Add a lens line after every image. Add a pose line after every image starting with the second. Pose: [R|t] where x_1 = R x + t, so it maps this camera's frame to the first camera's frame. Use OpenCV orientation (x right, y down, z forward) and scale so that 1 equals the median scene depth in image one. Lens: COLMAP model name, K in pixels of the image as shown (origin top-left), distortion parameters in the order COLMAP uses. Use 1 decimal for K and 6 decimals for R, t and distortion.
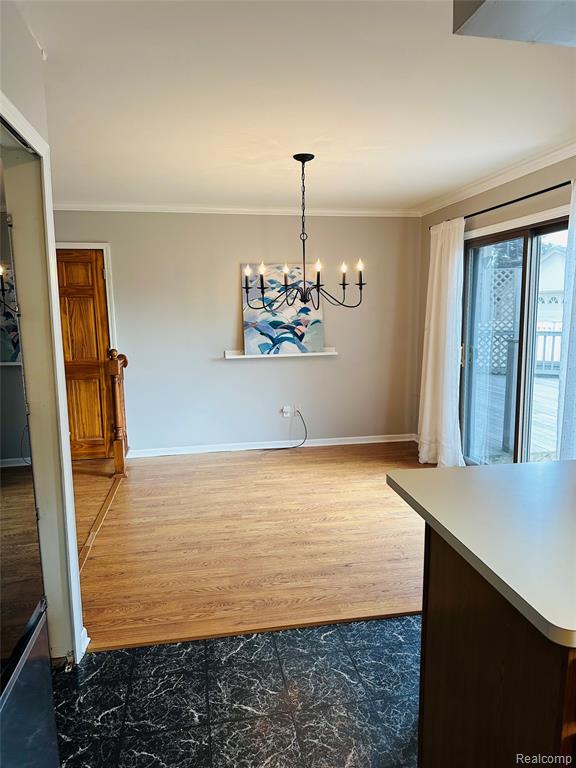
lens RADIAL K [[532.4, 0, 301.3], [0, 532.4, 385.6], [0, 0, 1]] dist [-0.003361, -0.010572]
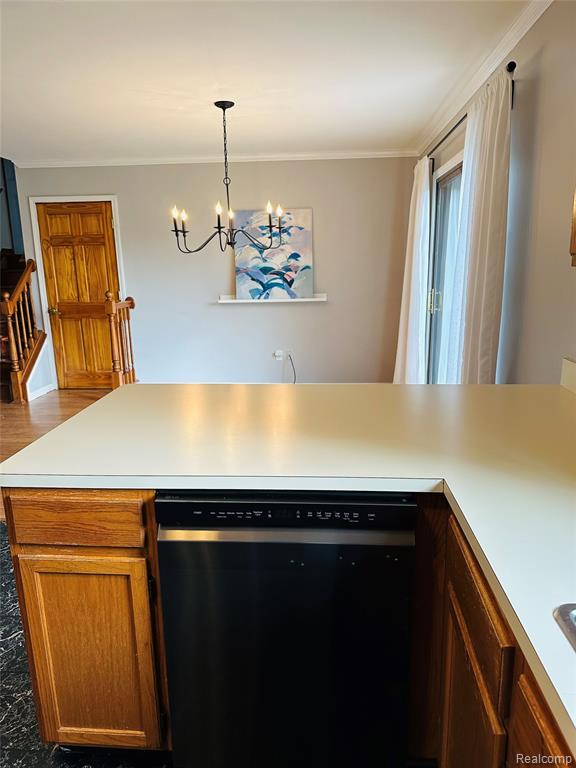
lens RADIAL K [[532.4, 0, 287.6], [0, 532.4, 388.2], [0, 0, 1]] dist [-0.003361, -0.010572]
pose [[0.963011, 0.060991, -0.262469, 0.292241], [-0.034537, 0.993951, 0.104249, 0.003802], [0.267240, -0.091328, 0.959293, -0.001905]]
